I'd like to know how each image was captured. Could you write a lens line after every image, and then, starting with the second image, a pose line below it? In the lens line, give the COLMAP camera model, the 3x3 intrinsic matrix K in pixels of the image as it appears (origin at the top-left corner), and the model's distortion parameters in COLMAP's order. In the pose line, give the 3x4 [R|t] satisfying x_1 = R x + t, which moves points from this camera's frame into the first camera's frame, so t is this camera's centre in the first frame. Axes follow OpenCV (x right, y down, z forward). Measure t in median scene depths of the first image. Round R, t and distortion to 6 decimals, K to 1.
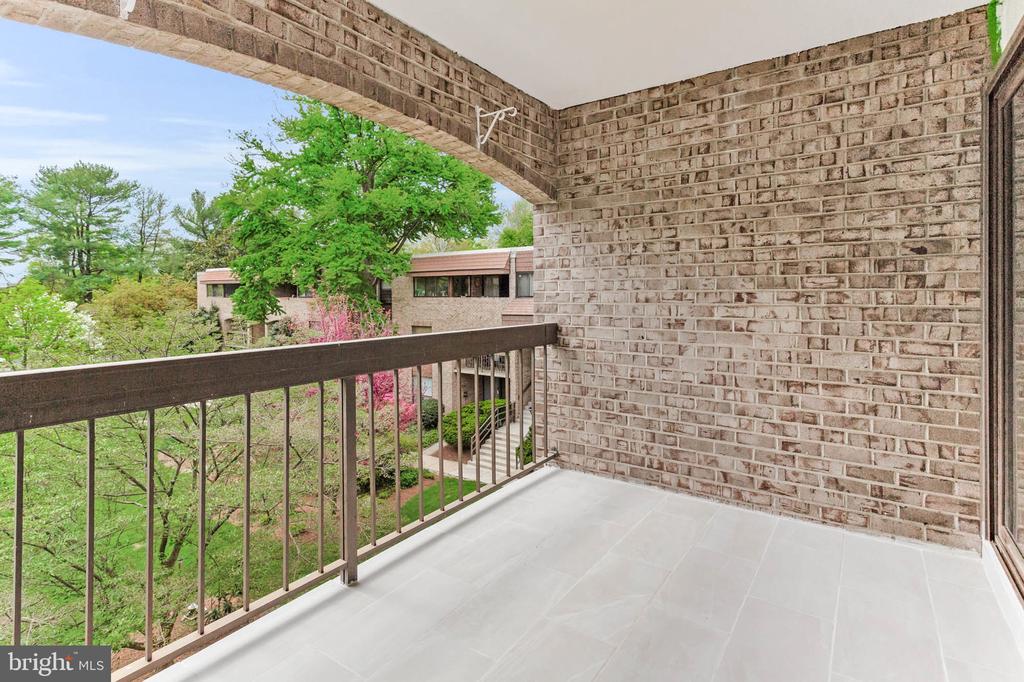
lens RADIAL K [[502.4, 0, 511.1], [0, 502.4, 294.3], [0, 0, 1]] dist [0.001867, 0.000617]
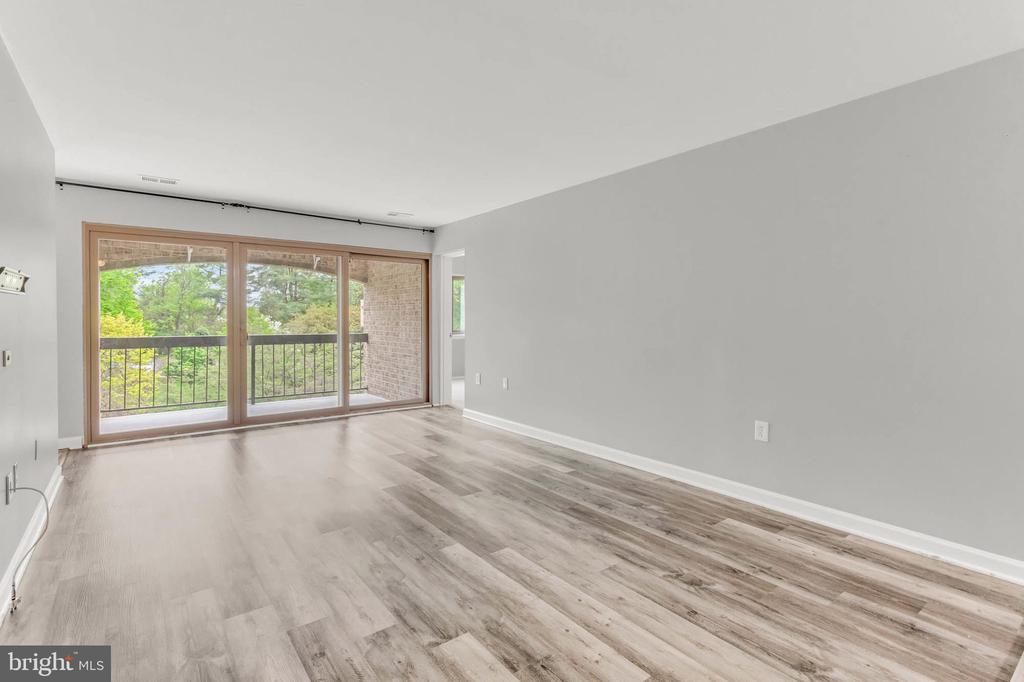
lens RADIAL K [[490.2, 0, 509.6], [0, 490.2, 334.0], [0, 0, 1]] dist [0.003053, 0.000645]
pose [[0.954317, 0.020860, -0.298067, 1.785903], [-0.011604, 0.999395, 0.032789, -0.031262], [0.298571, -0.027832, 0.953982, -1.292269]]
